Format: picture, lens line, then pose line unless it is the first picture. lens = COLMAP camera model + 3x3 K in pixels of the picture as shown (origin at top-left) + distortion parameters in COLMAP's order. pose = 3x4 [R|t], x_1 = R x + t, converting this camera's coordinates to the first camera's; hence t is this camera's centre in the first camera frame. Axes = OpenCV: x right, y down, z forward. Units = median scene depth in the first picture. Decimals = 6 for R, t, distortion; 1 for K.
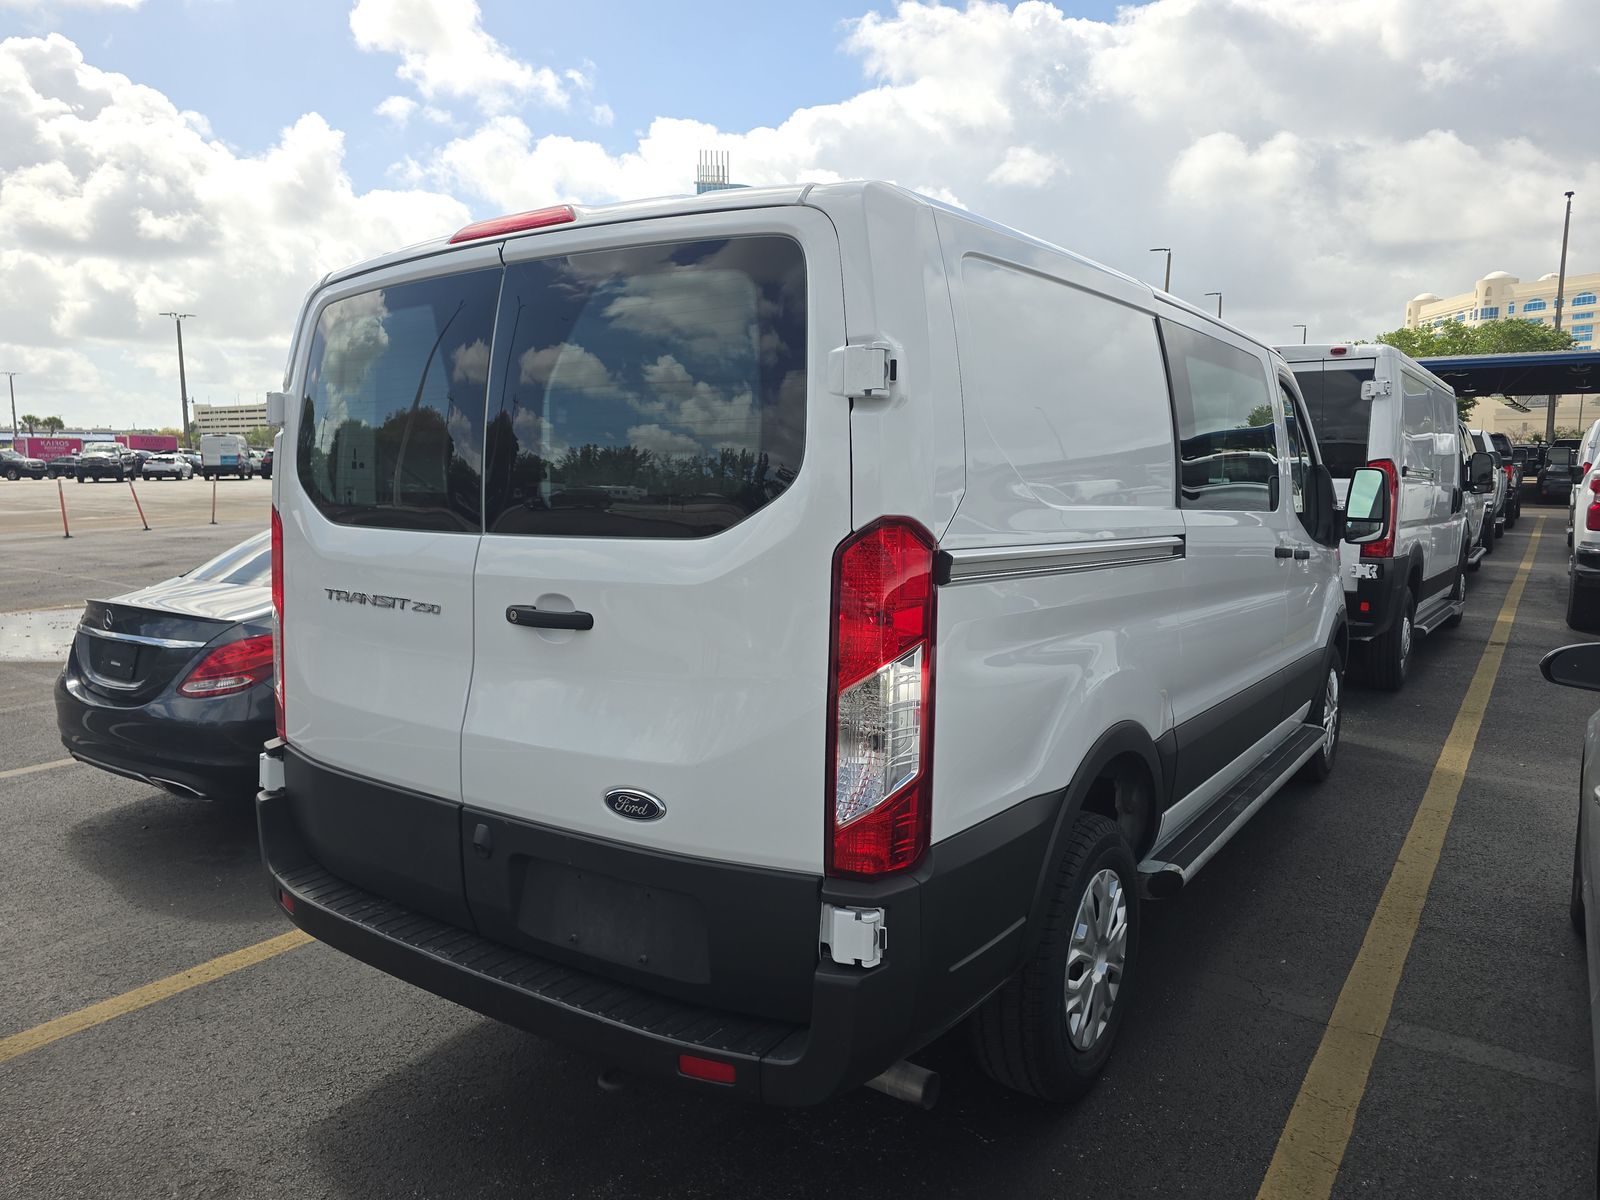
lens RADIAL K [[1103.3, 0, 760.8], [0, 1103.3, 594.1], [0, 0, 1]] dist [0.030620, -0.045521]
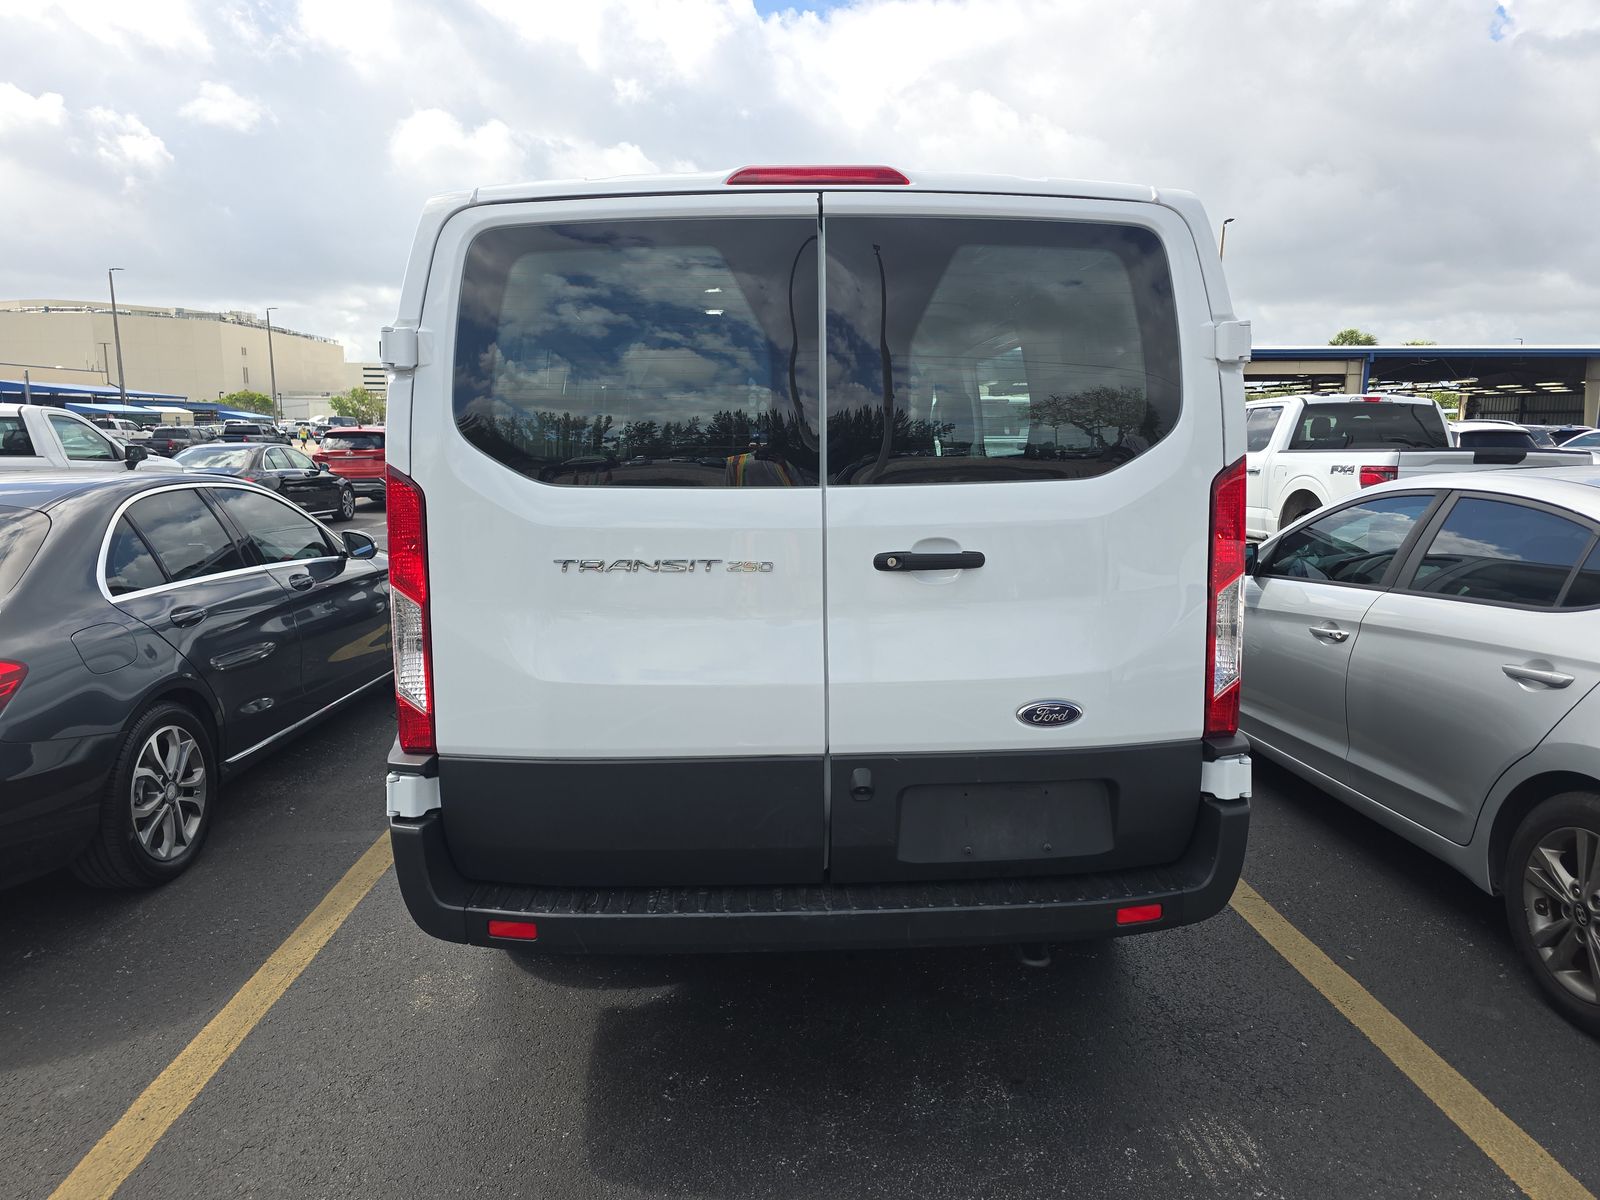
lens RADIAL K [[1095.9, 0, 791.4], [0, 1095.9, 600.5], [0, 0, 1]] dist [0.055952, -0.049150]
pose [[0.788738, -0.091433, 0.607891, -0.908898], [0.074300, 0.995807, 0.053374, -0.007034], [-0.610222, 0.003068, 0.792224, 0.232149]]
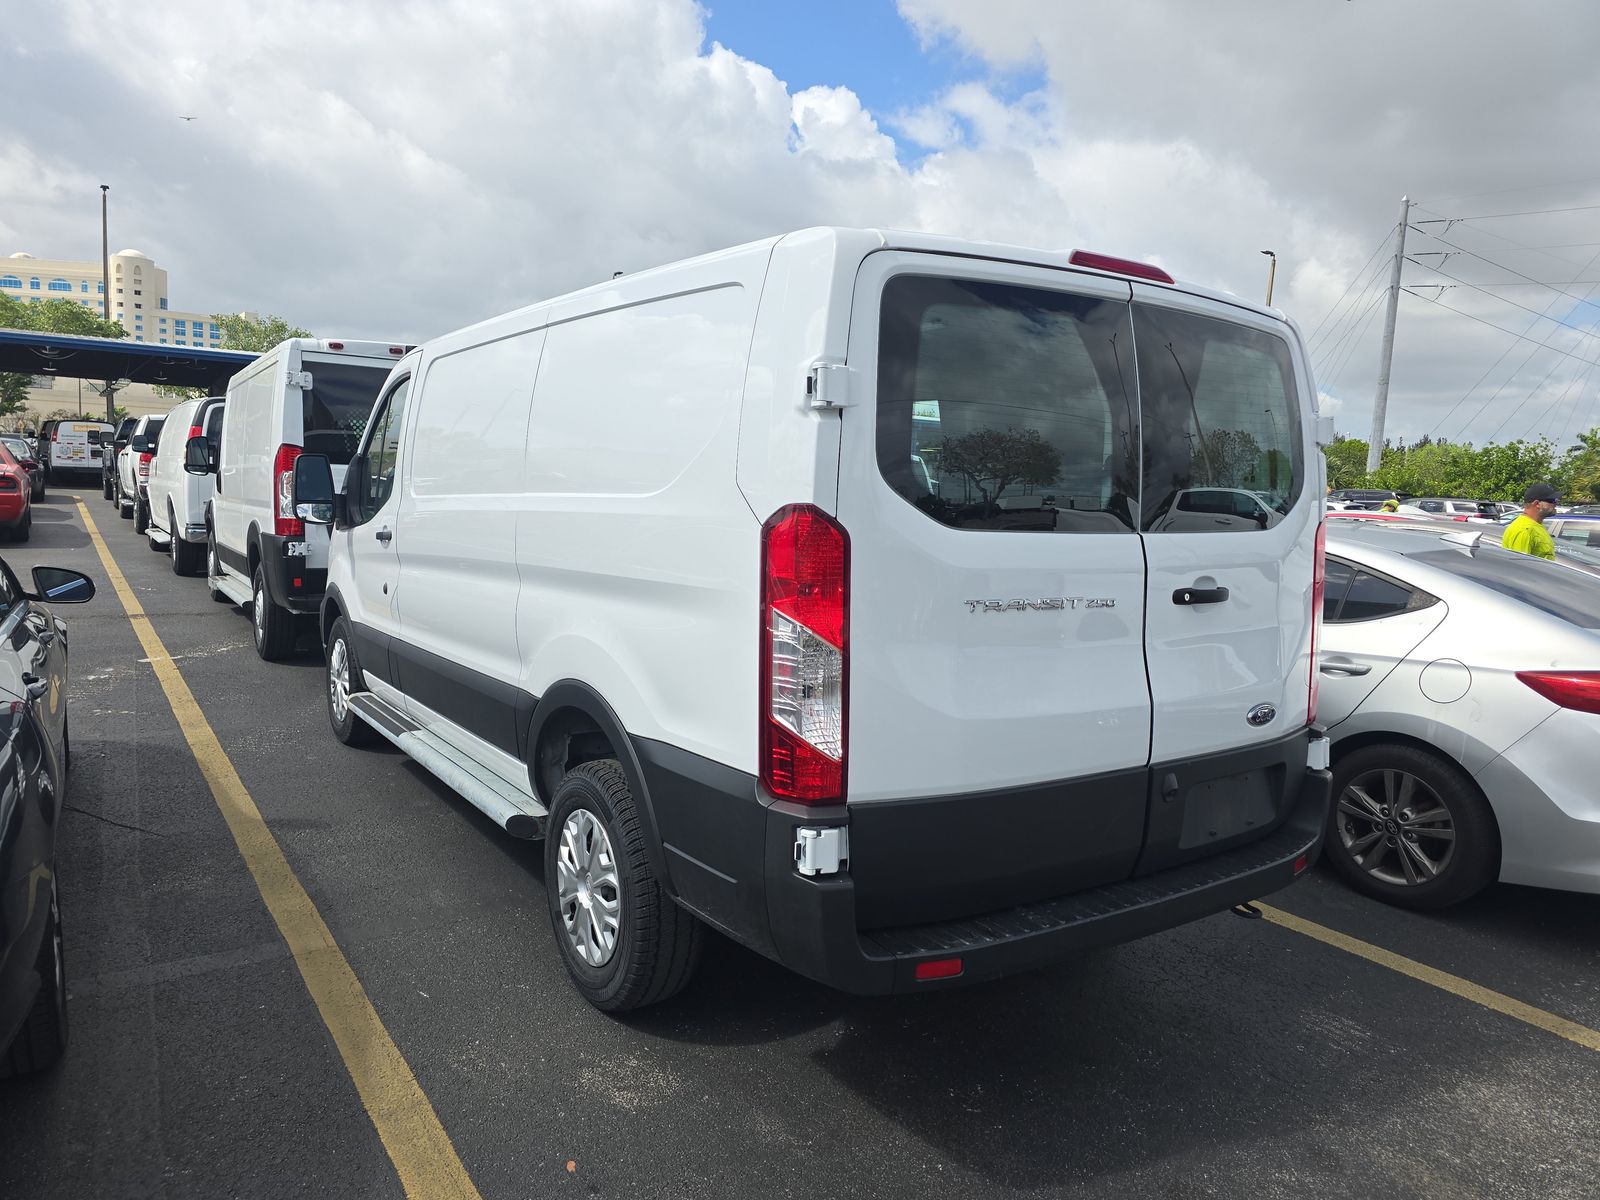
lens RADIAL K [[1095.9, 0, 791.4], [0, 1095.9, 600.5], [0, 0, 1]] dist [0.055952, -0.049150]
pose [[0.339011, -0.088959, 0.936567, -1.501177], [0.066940, 0.995277, 0.070306, -0.092282], [-0.938398, 0.038859, 0.343365, 0.966124]]
